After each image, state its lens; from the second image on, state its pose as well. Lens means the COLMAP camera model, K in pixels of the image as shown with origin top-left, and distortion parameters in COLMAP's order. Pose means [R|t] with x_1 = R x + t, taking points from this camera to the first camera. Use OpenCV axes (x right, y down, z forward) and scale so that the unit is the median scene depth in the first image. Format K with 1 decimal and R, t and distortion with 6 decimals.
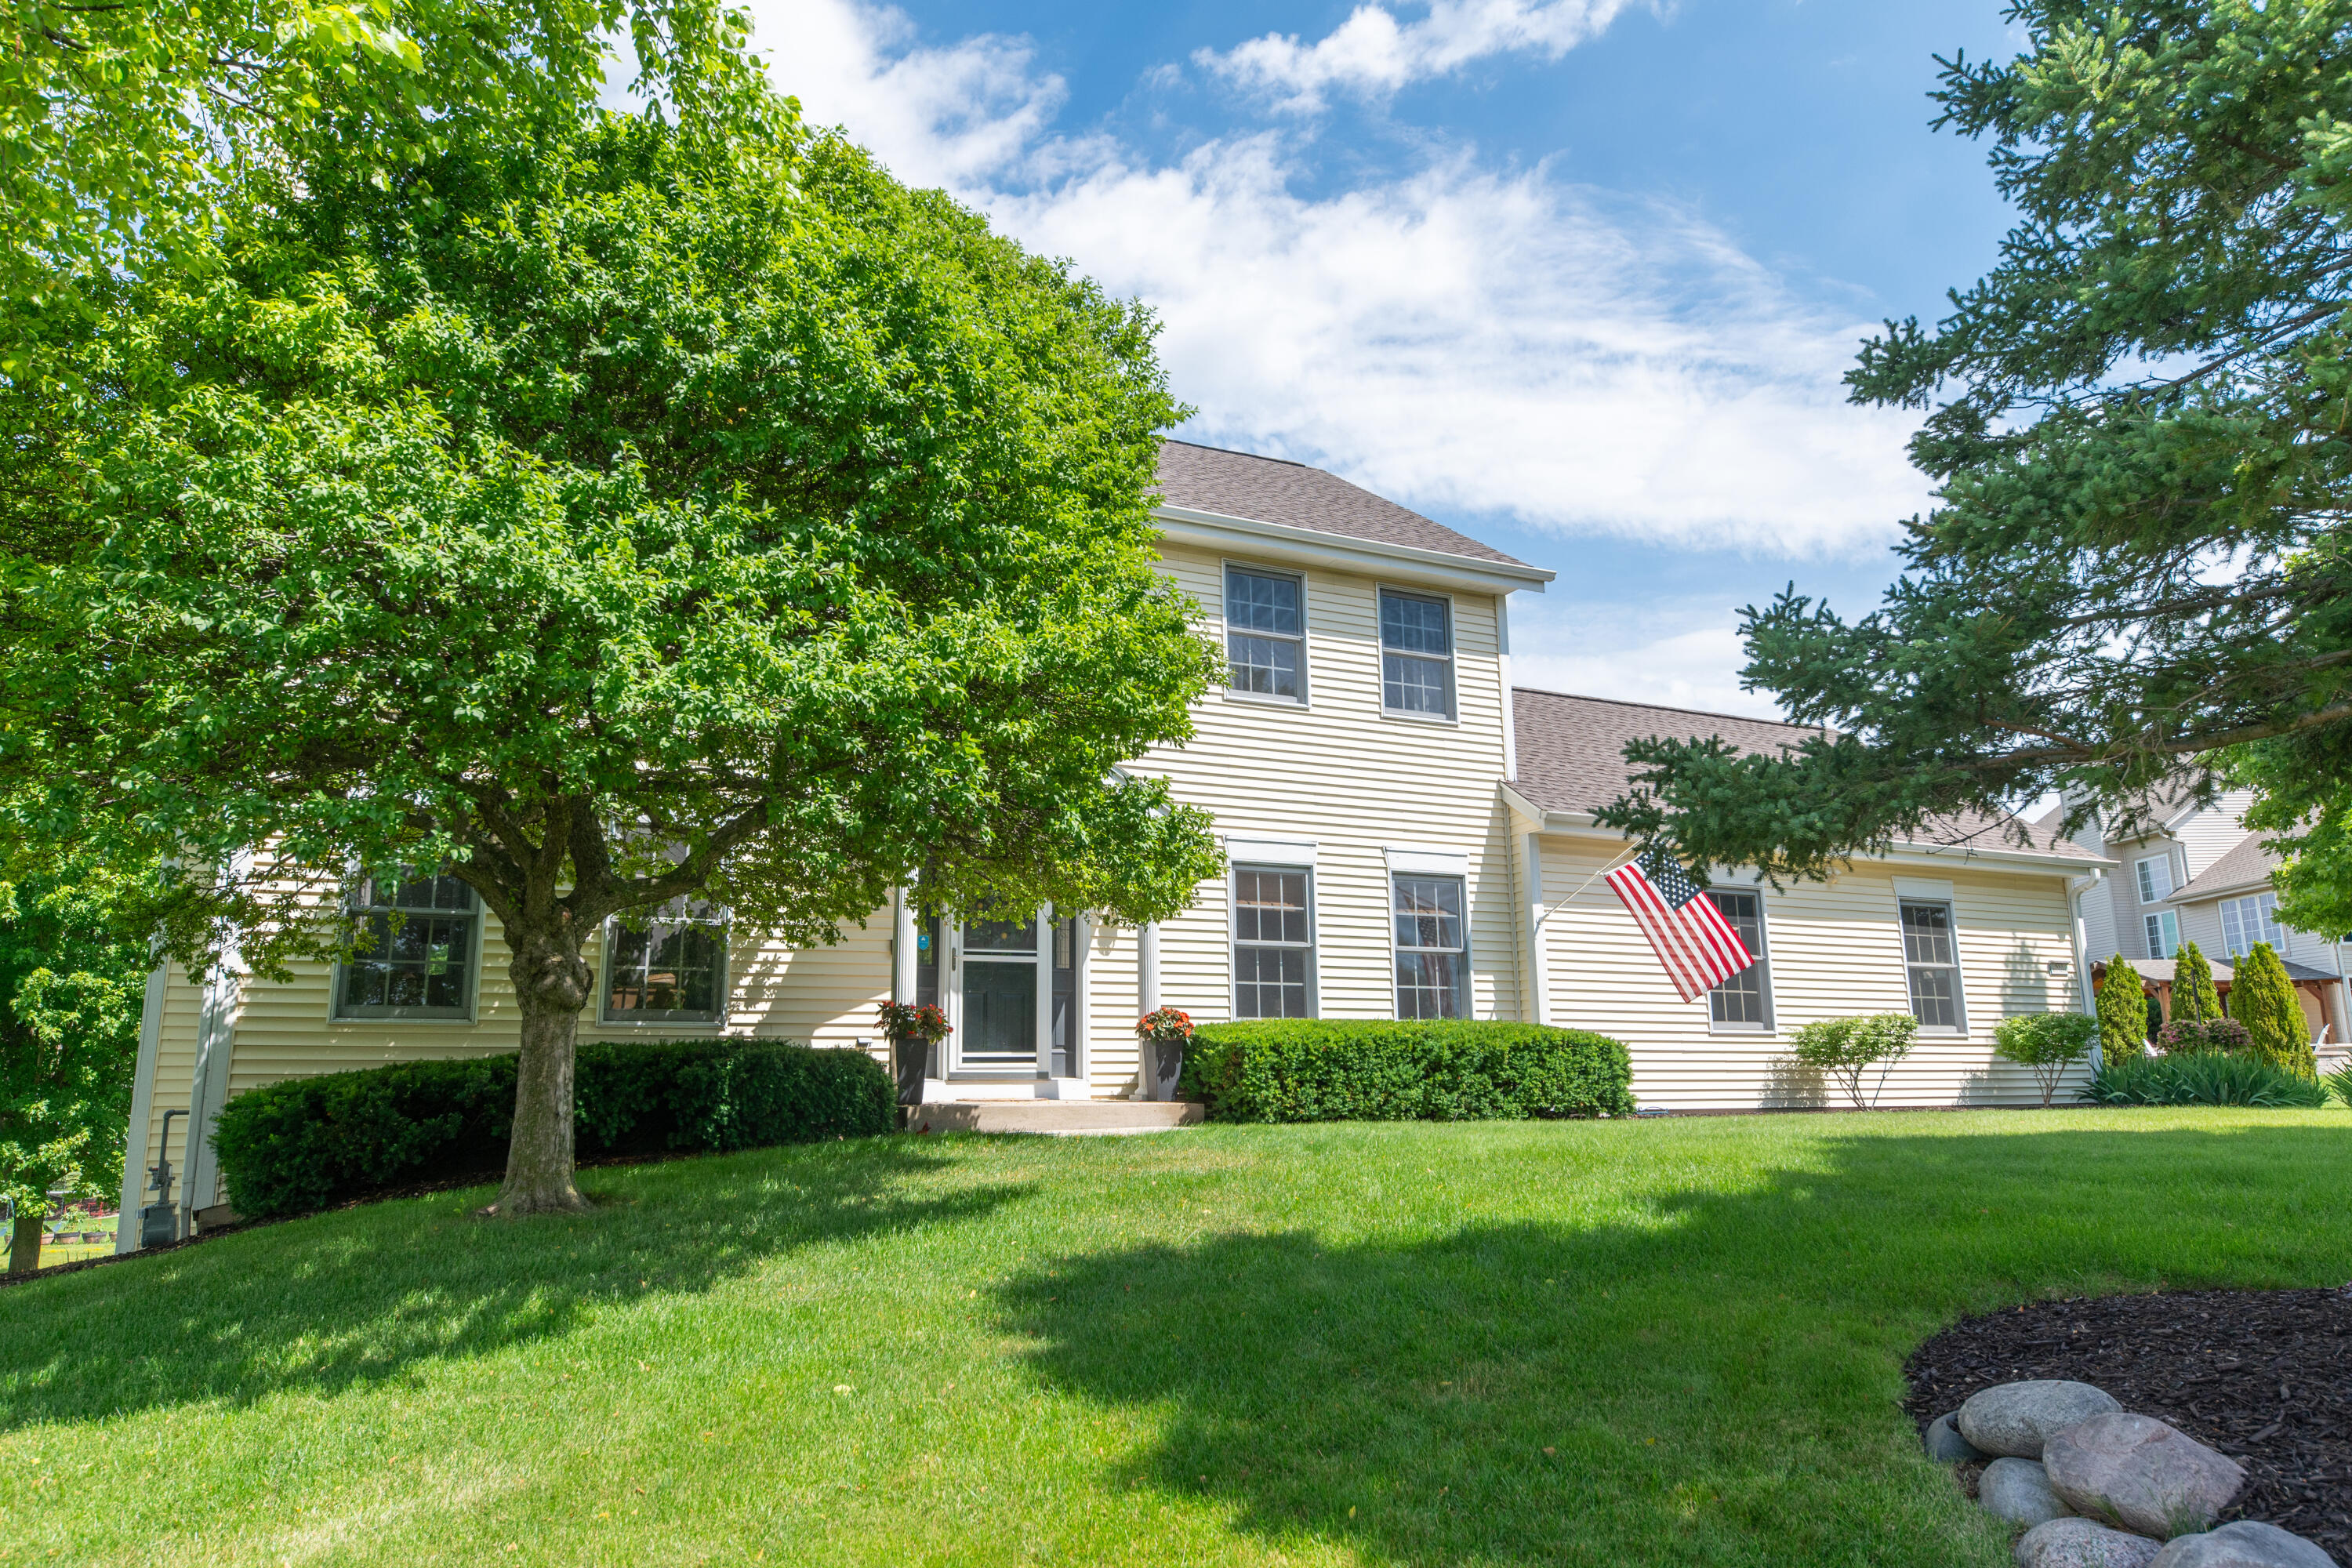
lens RADIAL K [[1527.2, 0, 1185.7], [0, 1527.2, 792.9], [0, 0, 1]] dist [-0.002540, -0.002519]
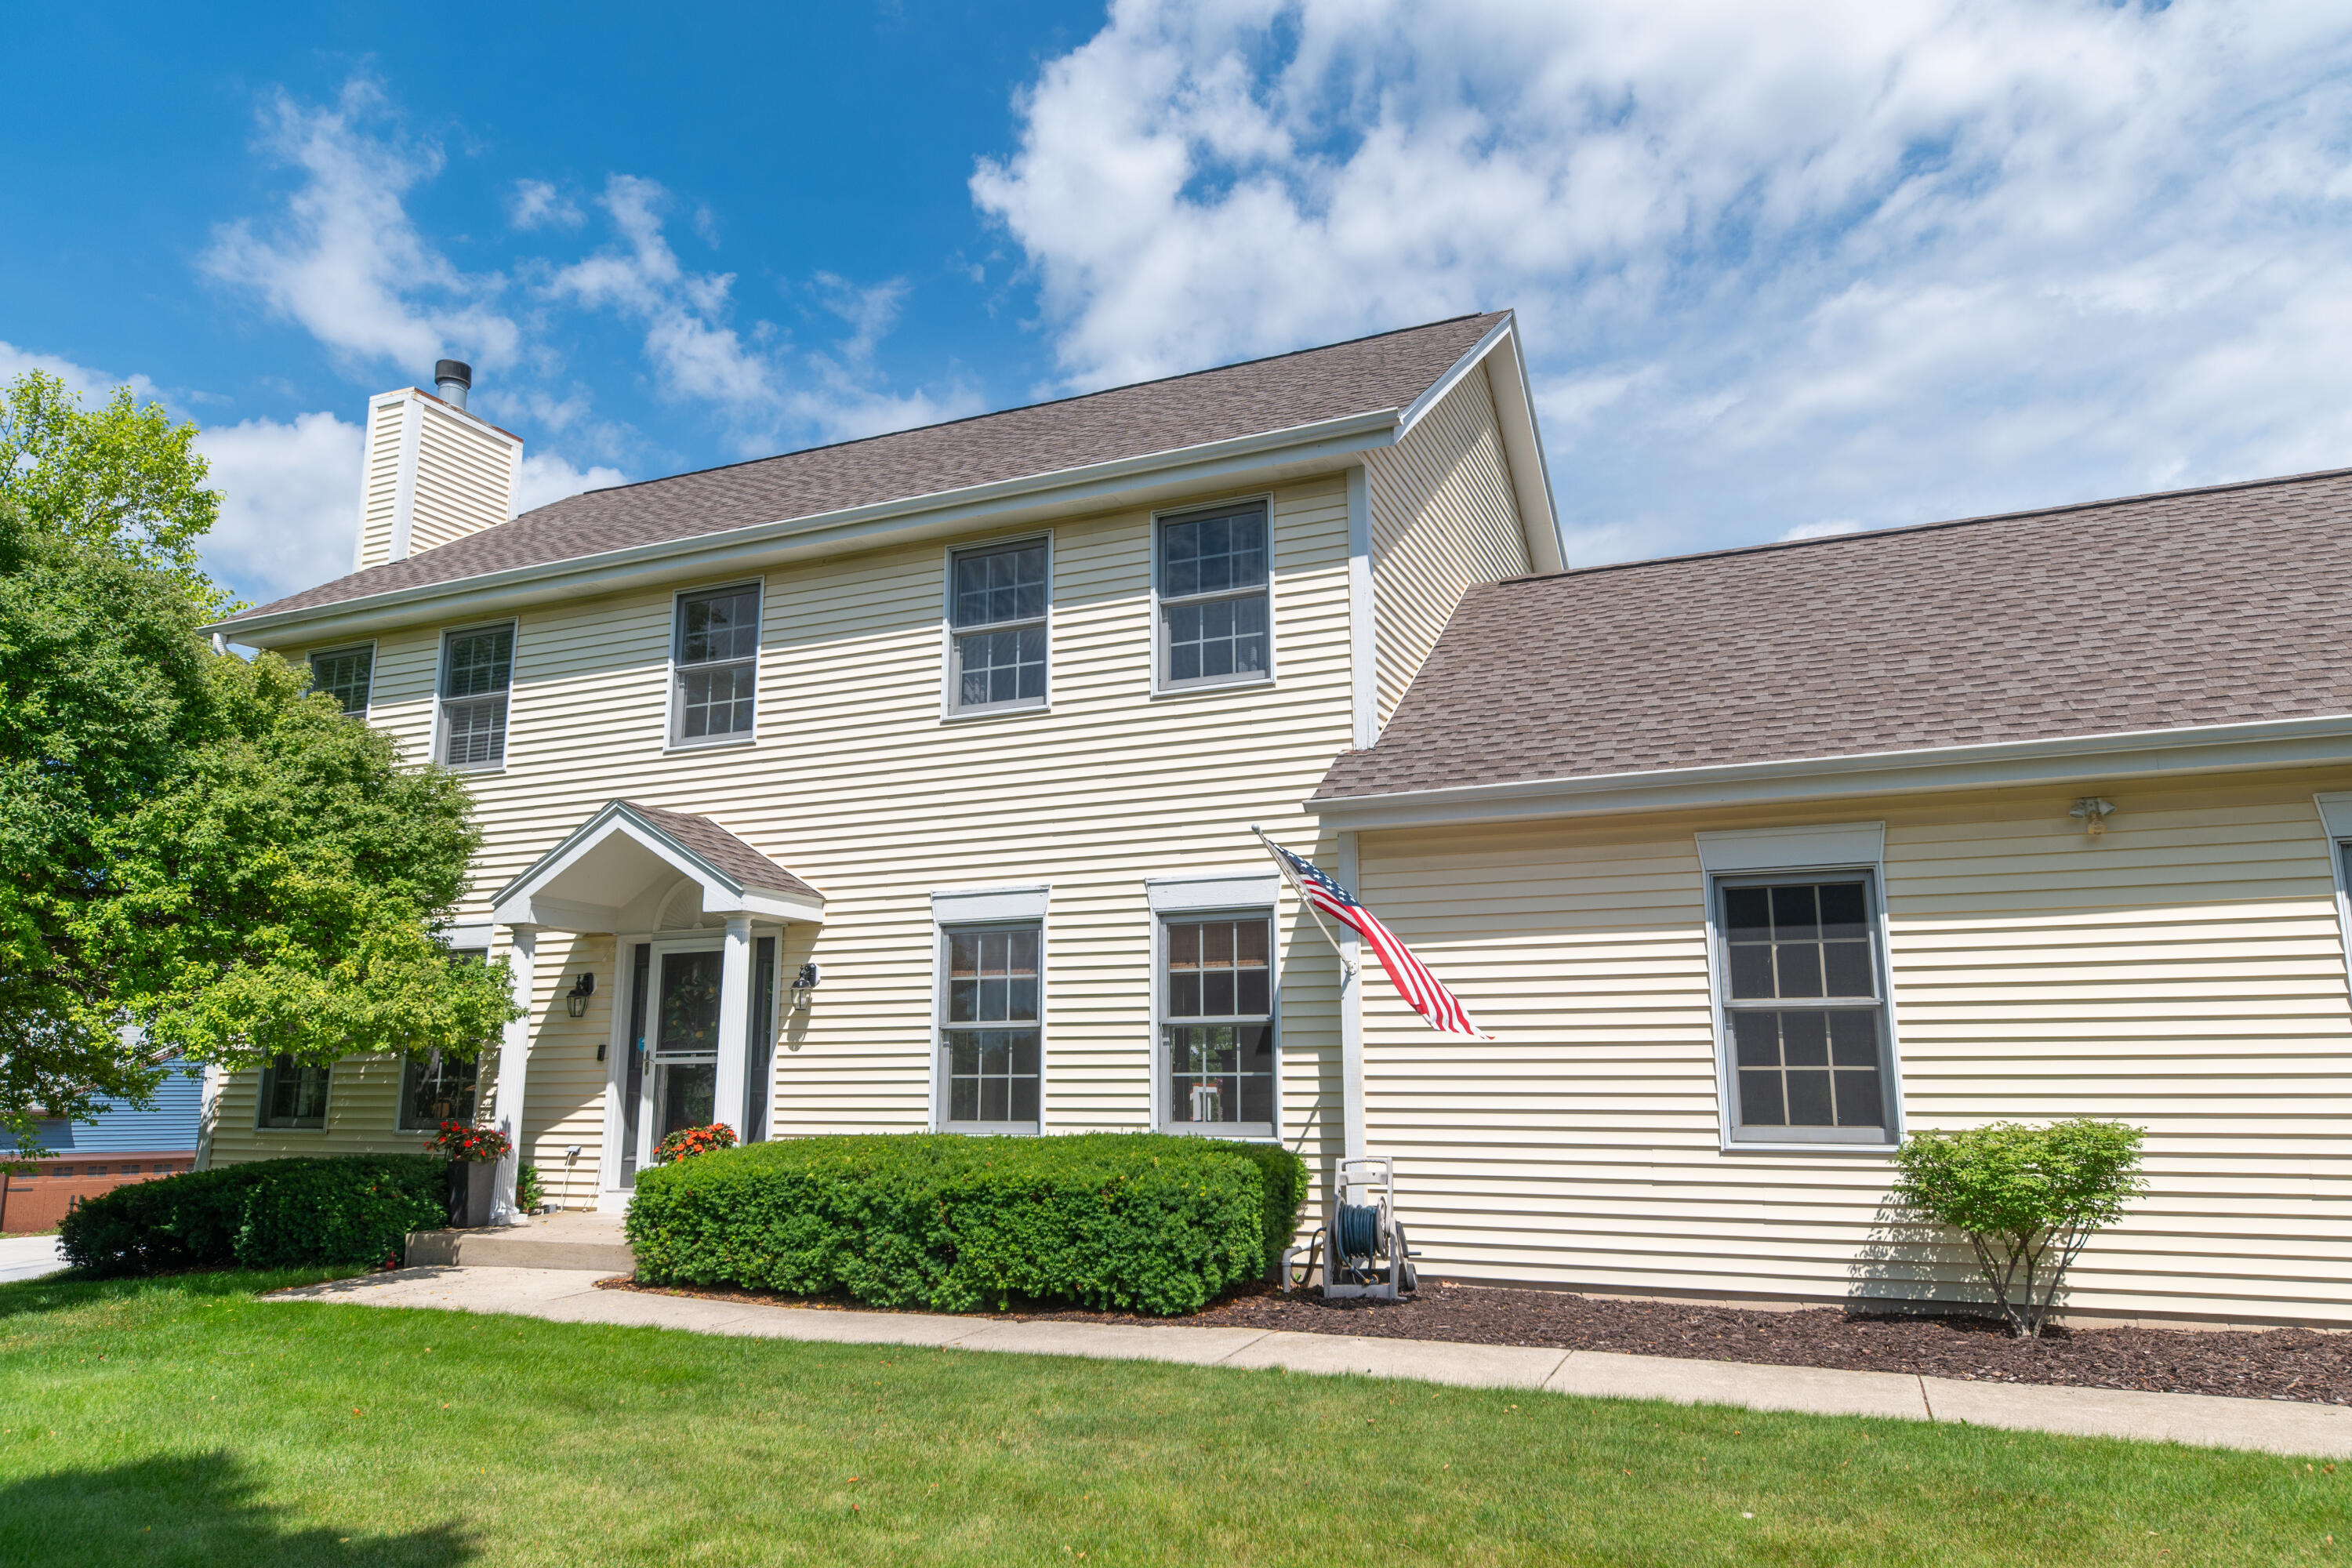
lens RADIAL K [[1527.2, 0, 1180.0], [0, 1527.2, 773.7], [0, 0, 1]] dist [-0.002540, -0.002519]
pose [[0.652815, -0.141494, -0.744185, 0.679423], [0.146788, 0.987409, -0.058973, 0.030740], [0.743159, -0.070739, 0.665365, 0.534430]]
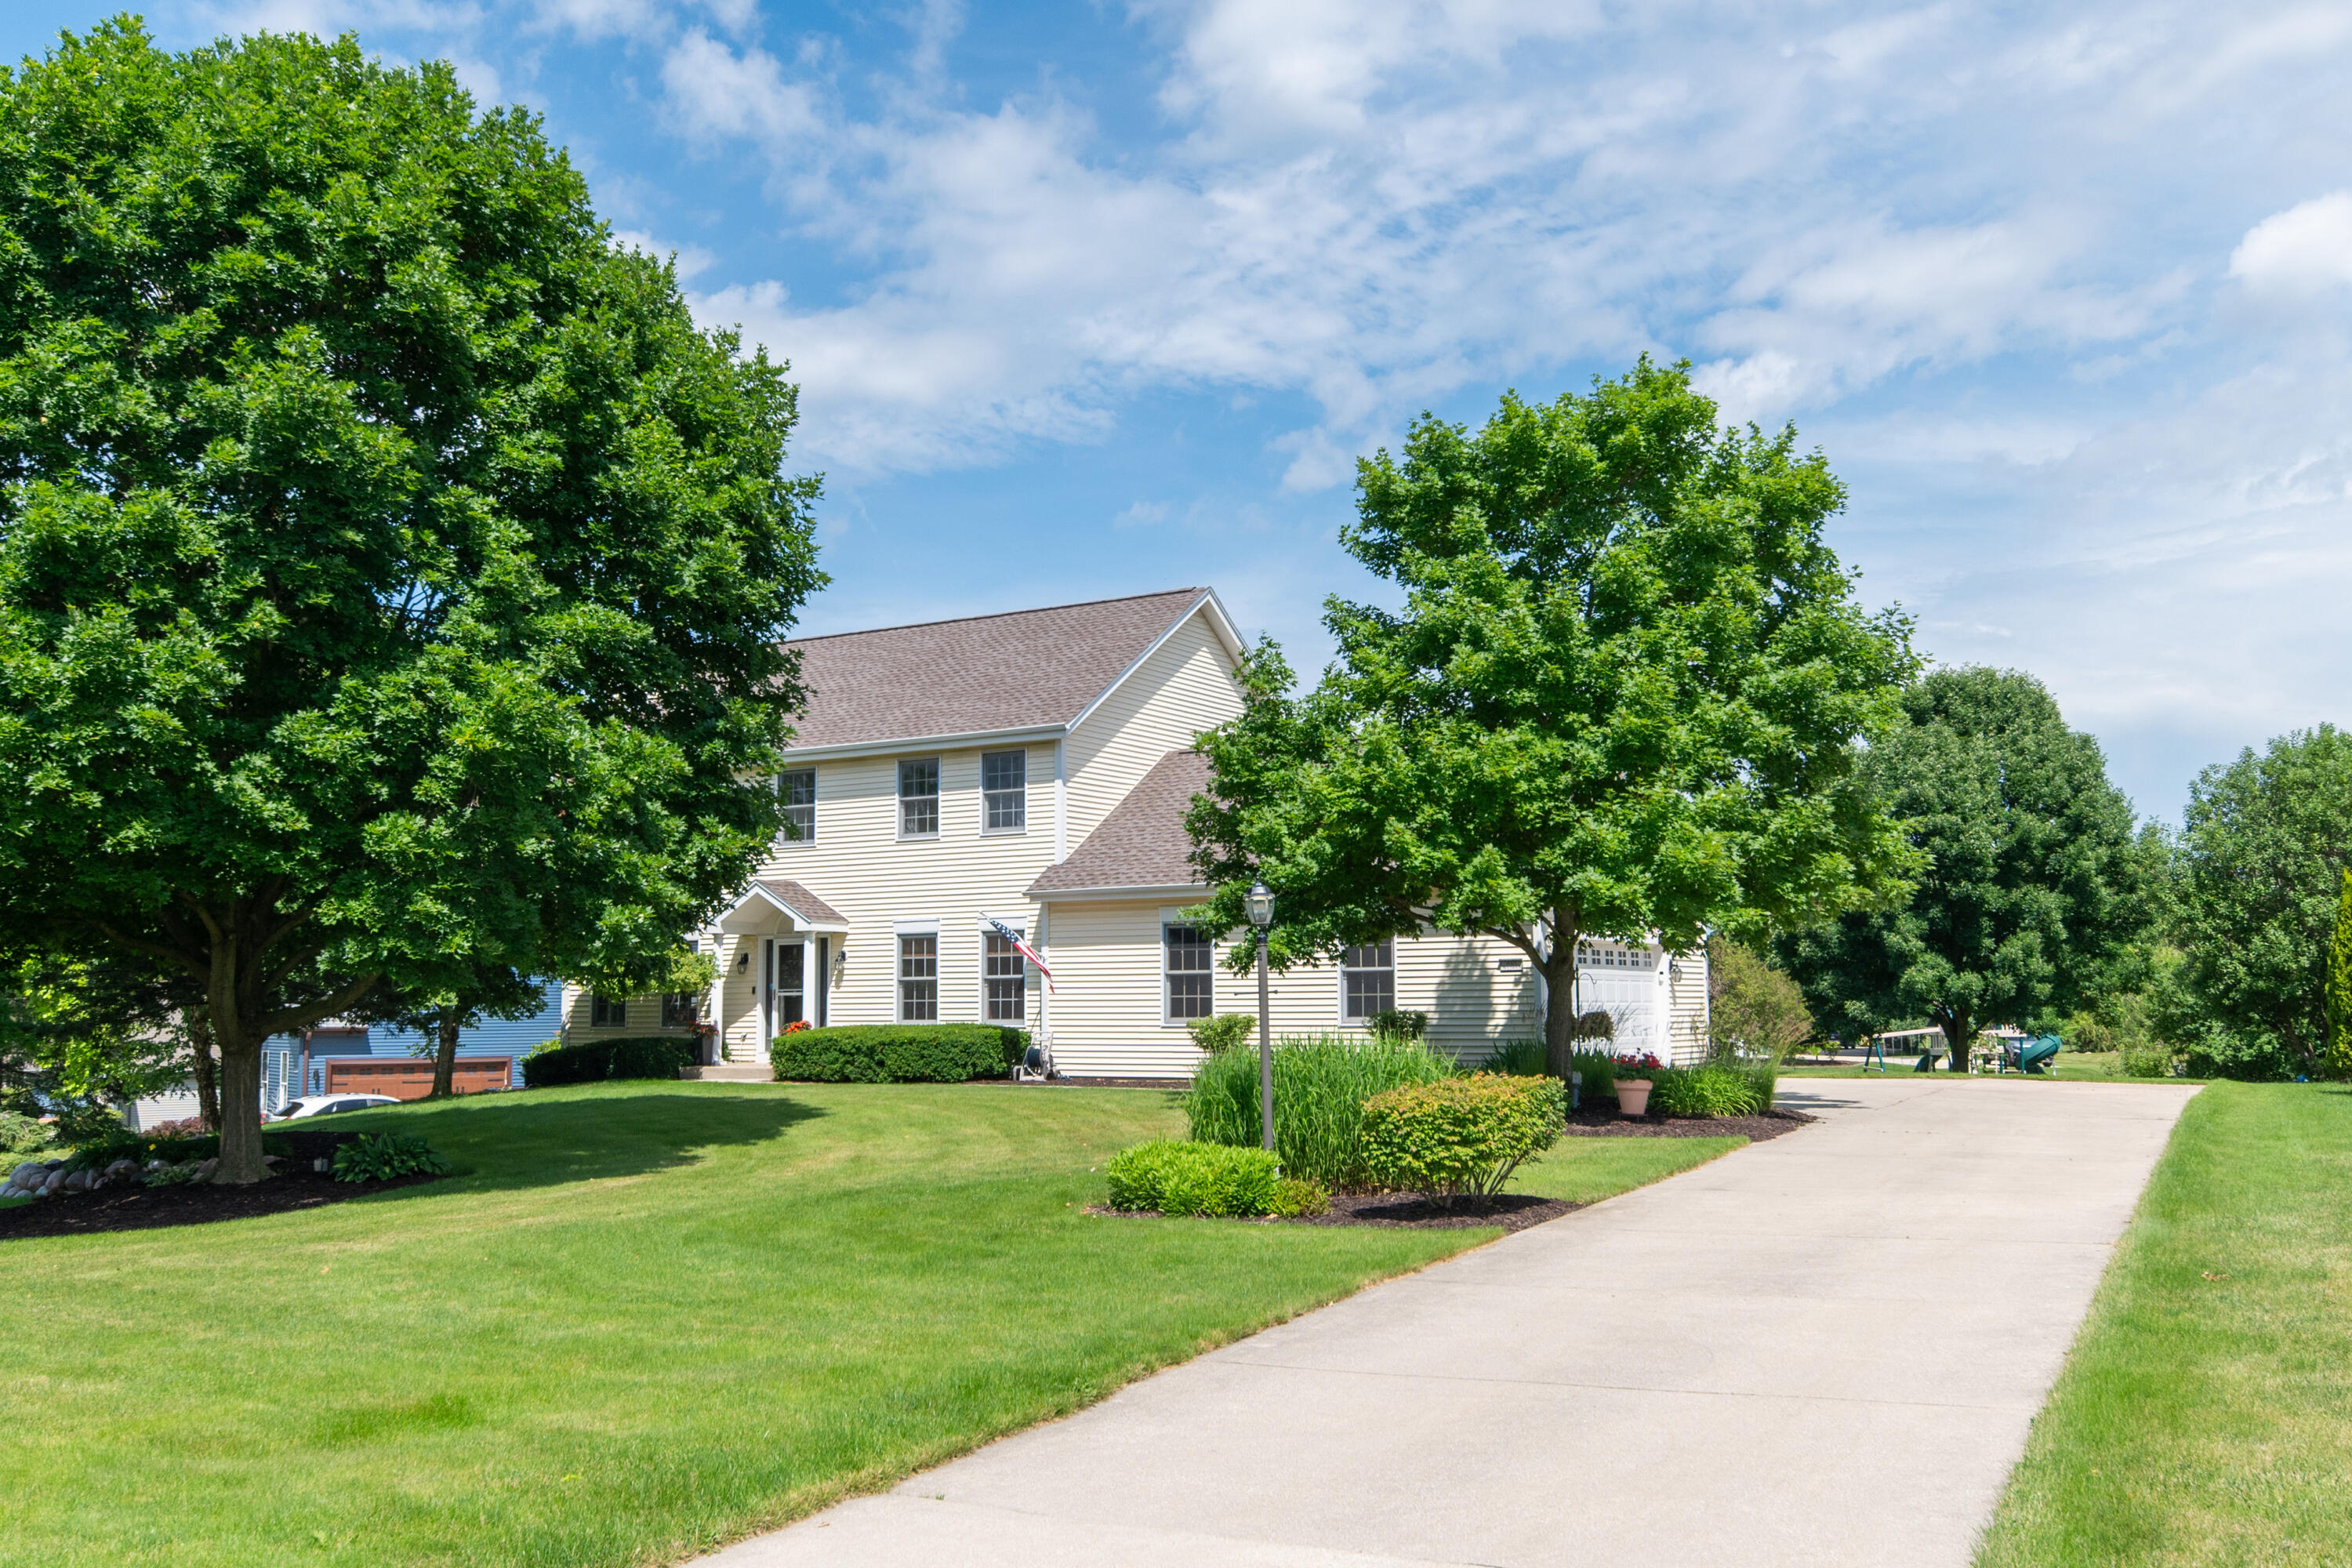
lens RADIAL K [[2037.4, 0, 1188.0], [0, 2037.4, 778.2], [0, 0, 1]] dist [-0.009807, 0.016549]
pose [[0.546655, -0.085949, -0.832935, 2.117527], [0.168406, 0.985678, 0.008814, -0.094417], [0.820249, -0.145090, 0.553300, -0.023120]]
